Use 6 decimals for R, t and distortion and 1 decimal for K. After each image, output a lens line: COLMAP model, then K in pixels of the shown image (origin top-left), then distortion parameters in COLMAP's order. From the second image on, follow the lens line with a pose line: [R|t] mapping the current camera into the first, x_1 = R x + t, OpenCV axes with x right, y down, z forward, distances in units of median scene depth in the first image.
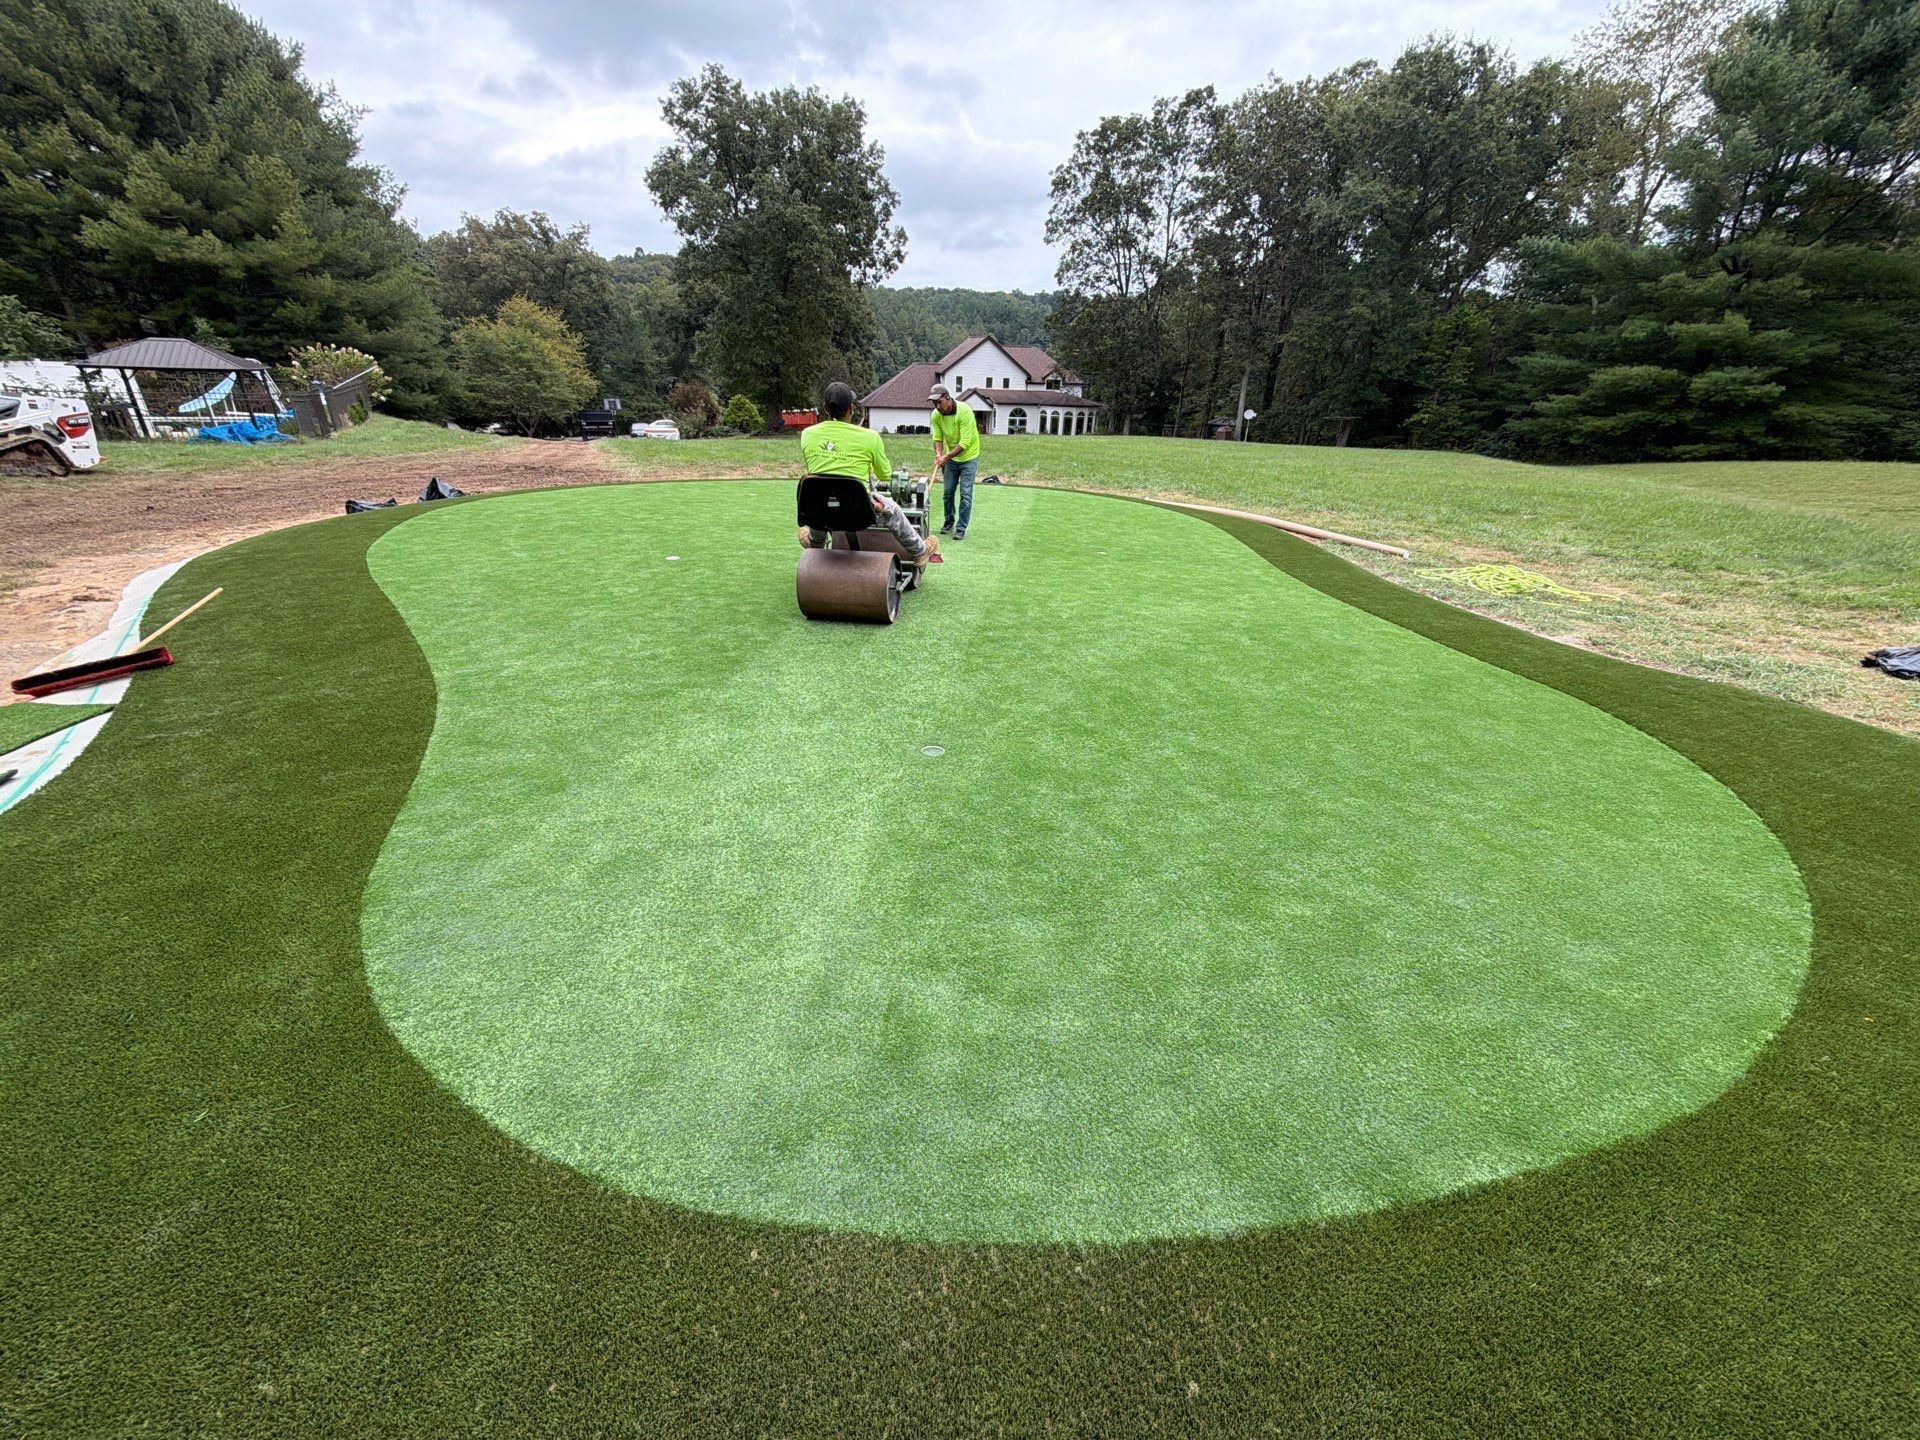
lens RADIAL K [[758.9, 0, 960.4], [0, 758.9, 719.6], [0, 0, 1]] dist [0.000559, -0.000265]
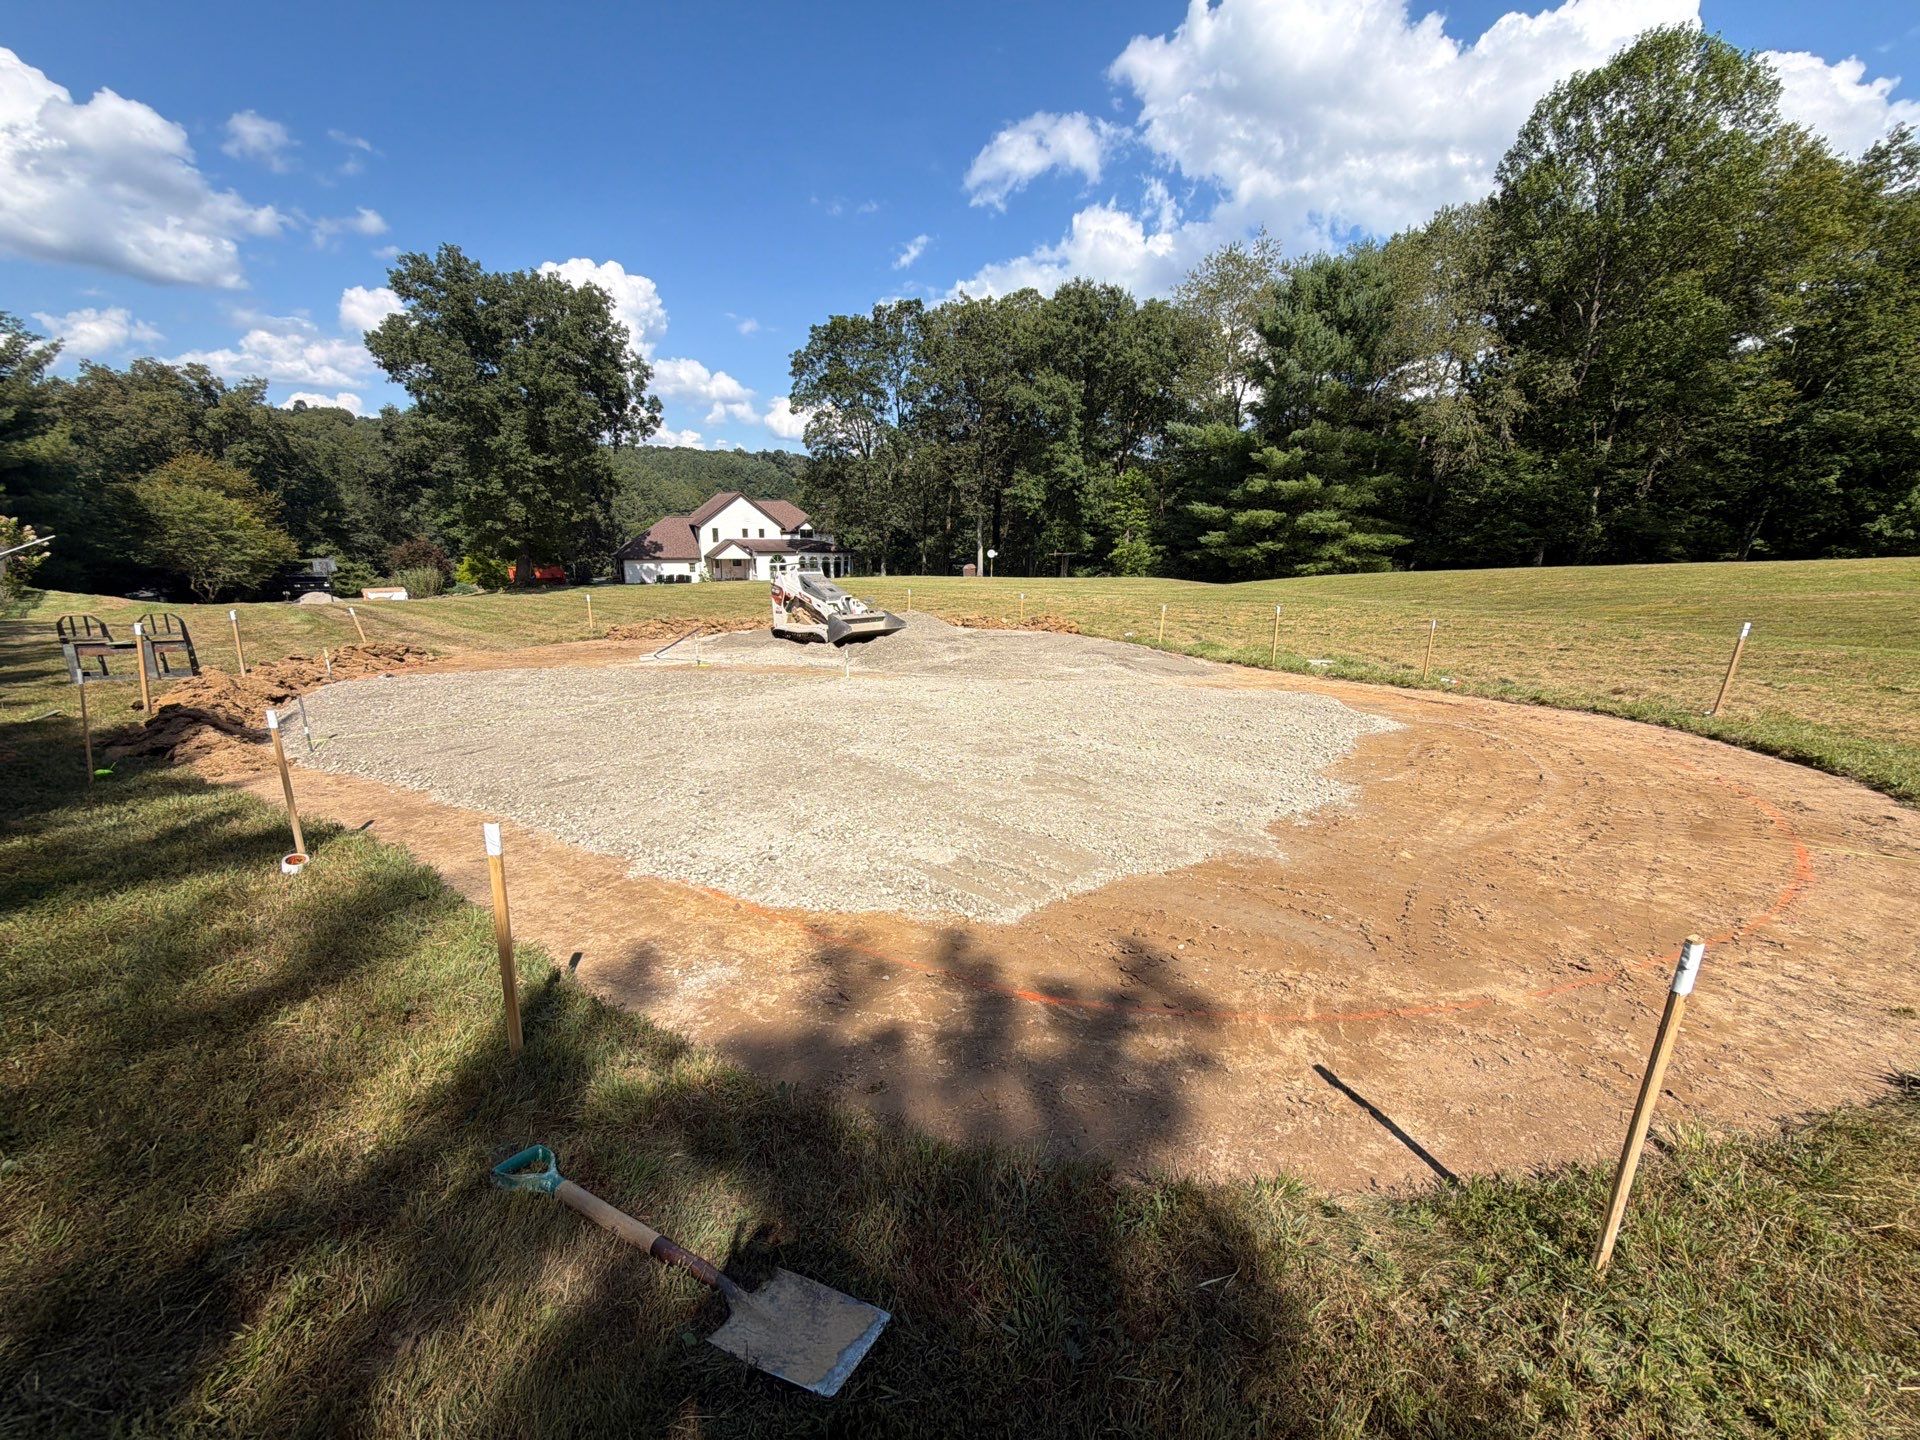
lens RADIAL K [[758.9, 0, 960.4], [0, 758.9, 719.6], [0, 0, 1]] dist [0.000559, -0.000265]
pose [[0.944118, -0.100274, 0.313986, -0.052688], [0.152923, 0.977128, -0.147770, 0.011675], [-0.291987, 0.187528, 0.937858, -0.030536]]
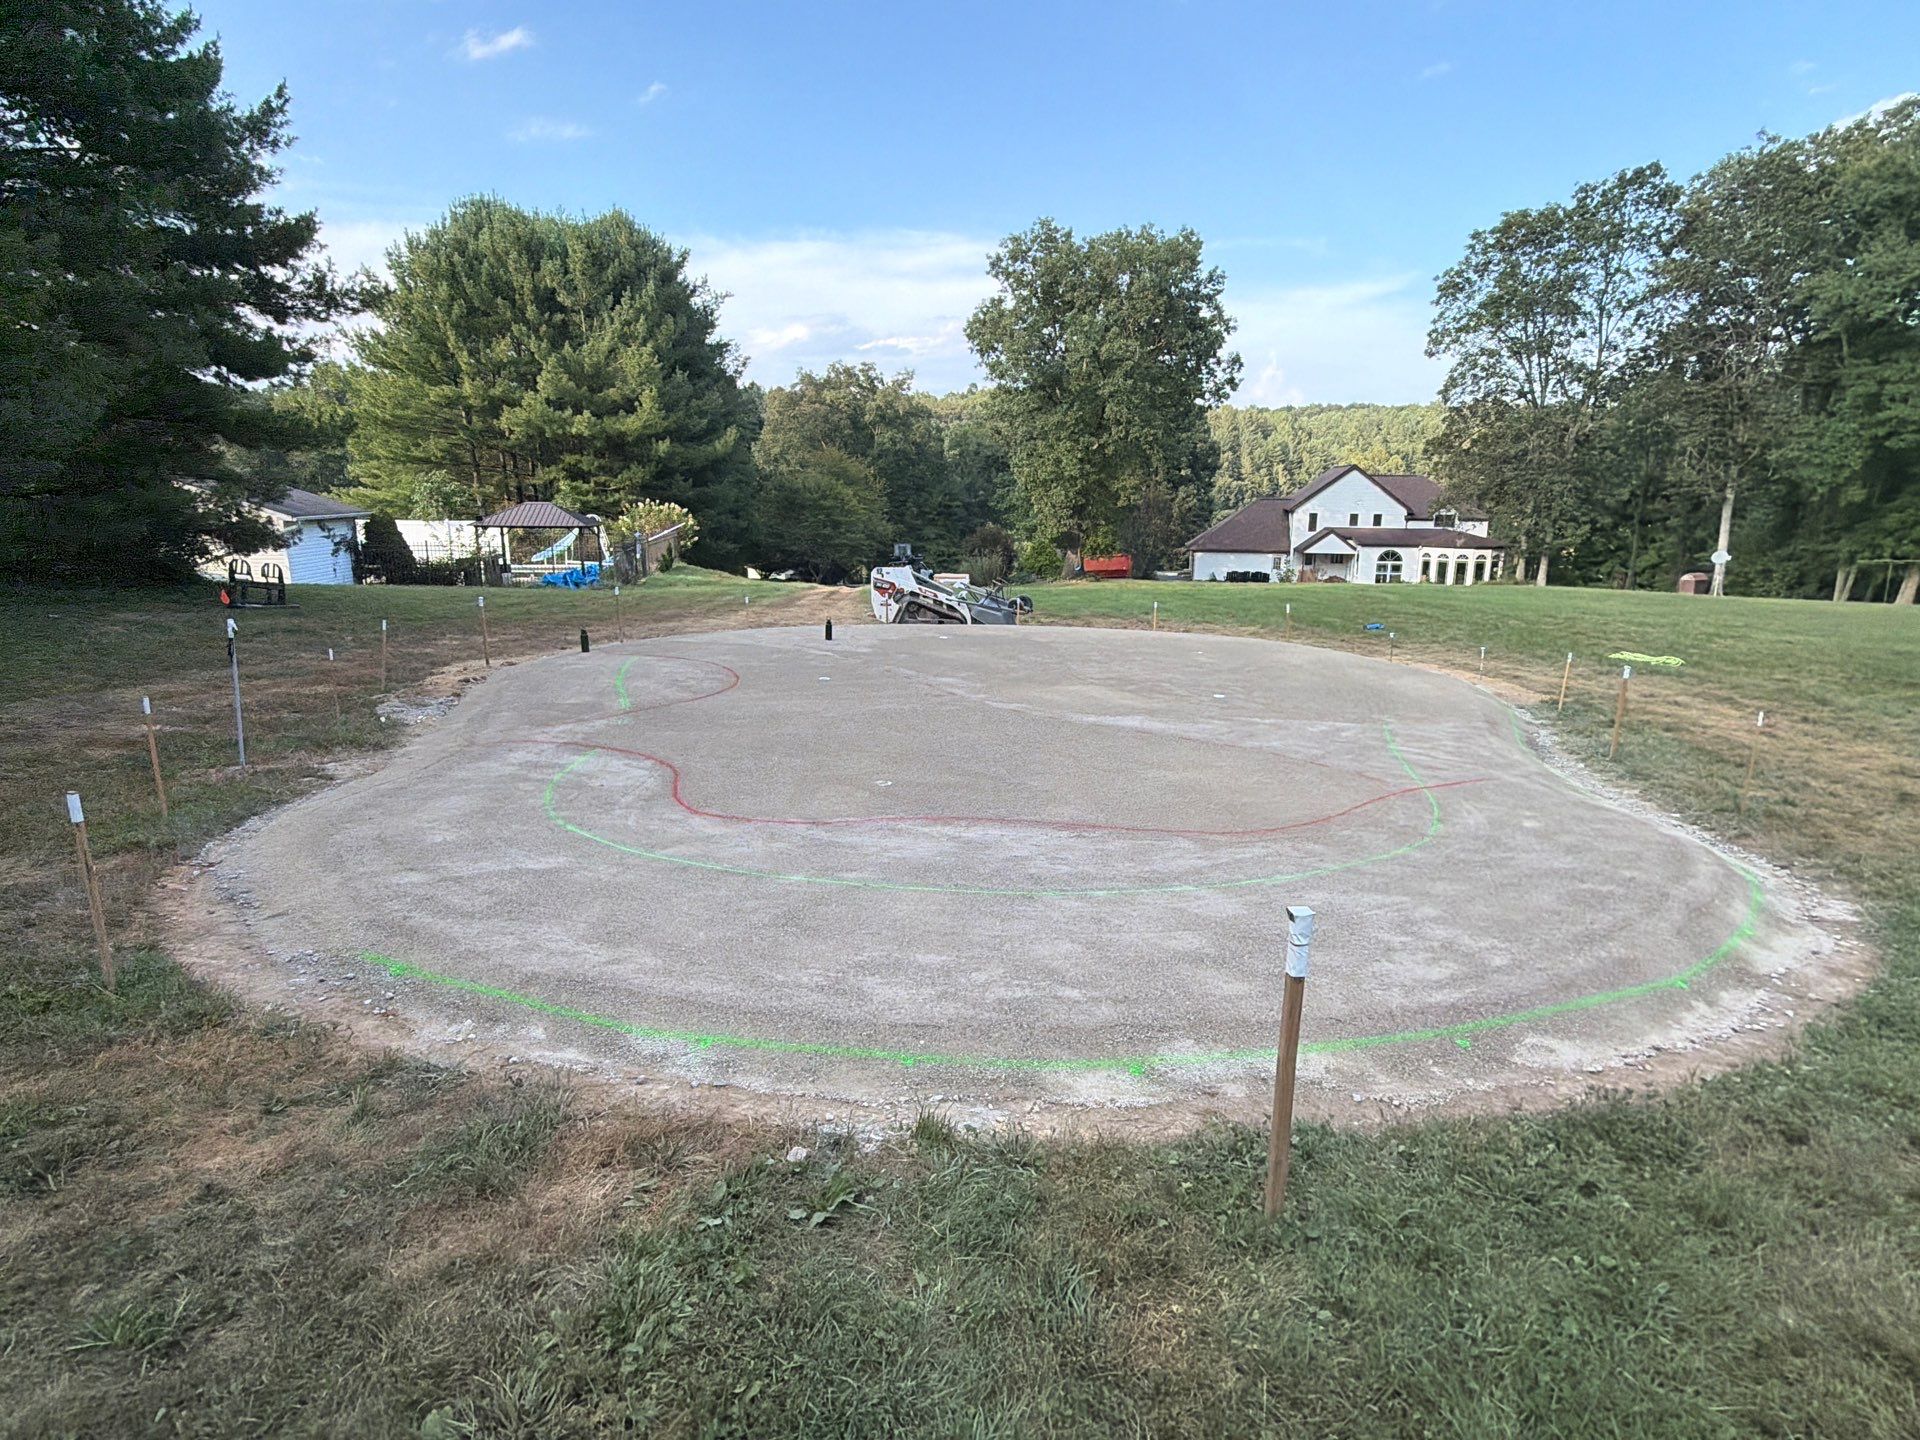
lens RADIAL K [[1011.0, 0, 961.9], [0, 1011.0, 719.8], [0, 0, 1]] dist [-0.000715, -0.000400]
pose [[0.934507, 0.052180, -0.352099, 0.054619], [-0.128602, 0.971872, -0.197296, 0.019470], [0.331900, 0.229655, 0.914932, -0.054490]]
